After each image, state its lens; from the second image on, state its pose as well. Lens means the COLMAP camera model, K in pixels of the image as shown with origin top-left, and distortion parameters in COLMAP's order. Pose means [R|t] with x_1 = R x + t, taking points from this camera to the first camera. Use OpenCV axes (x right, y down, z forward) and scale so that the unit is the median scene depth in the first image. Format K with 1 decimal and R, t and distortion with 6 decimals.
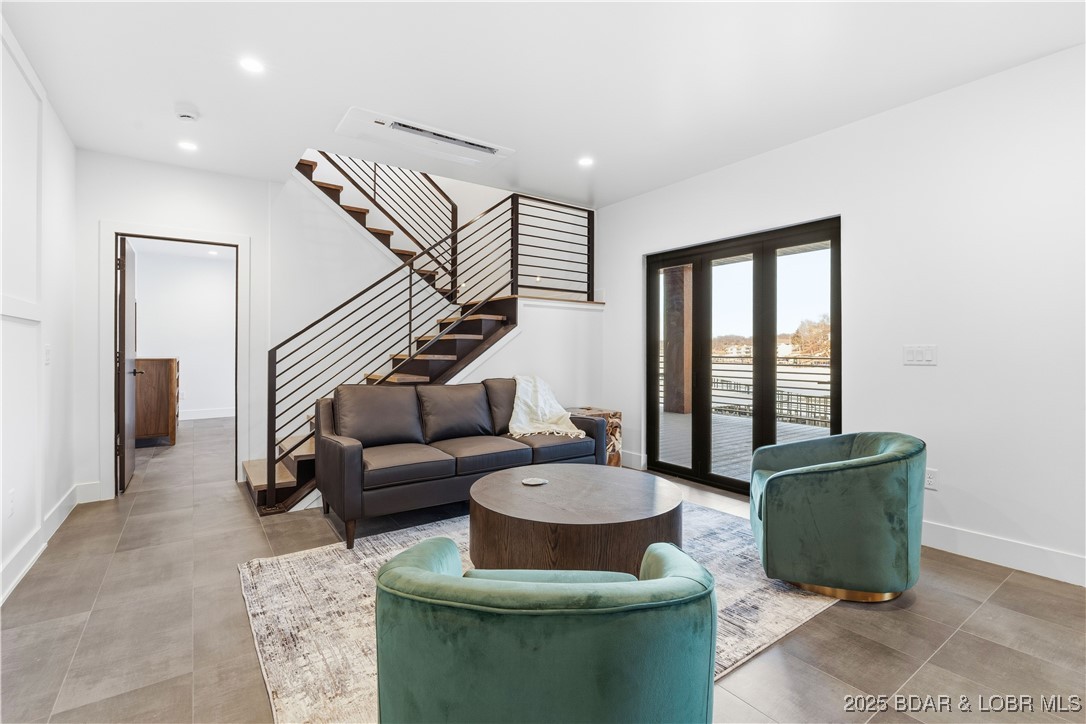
lens RADIAL K [[492.1, 0, 547.8], [0, 492.1, 350.8], [0, 0, 1]] dist [-0.000790, -0.000129]
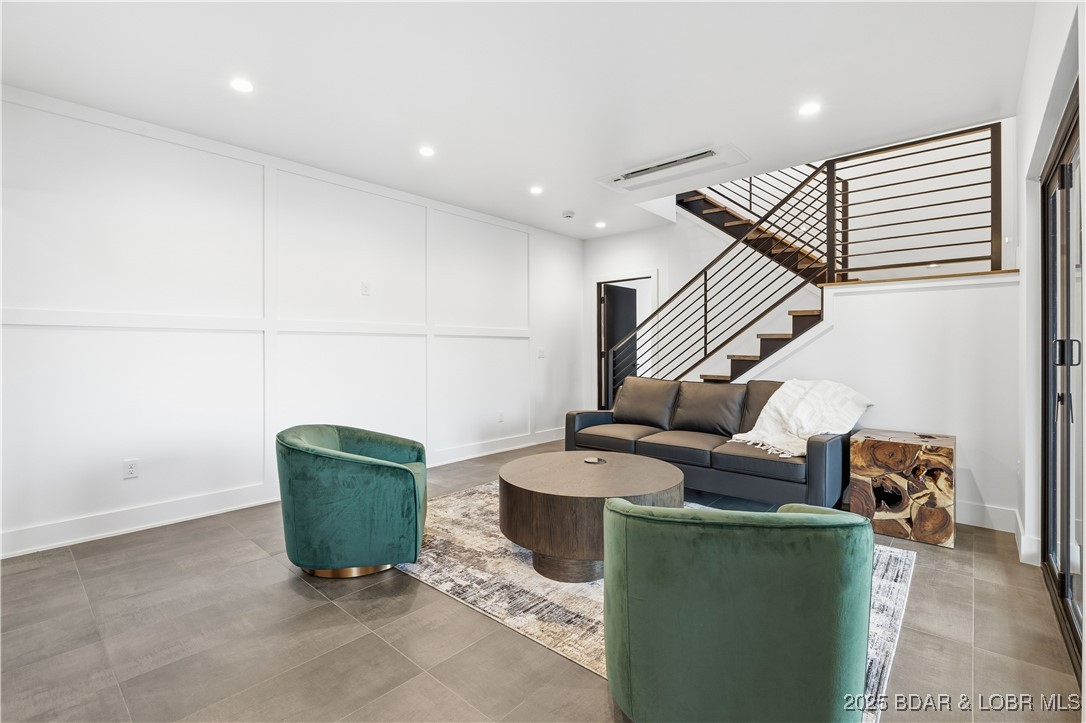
lens RADIAL K [[492.1, 0, 547.8], [0, 492.1, 350.3], [0, 0, 1]] dist [-0.000790, -0.000129]
pose [[0.228666, 0.000271, -0.973505, 0.647578], [0.003344, 0.999994, 0.001064, -0.003139], [0.973499, -0.003499, 0.228664, 0.357991]]
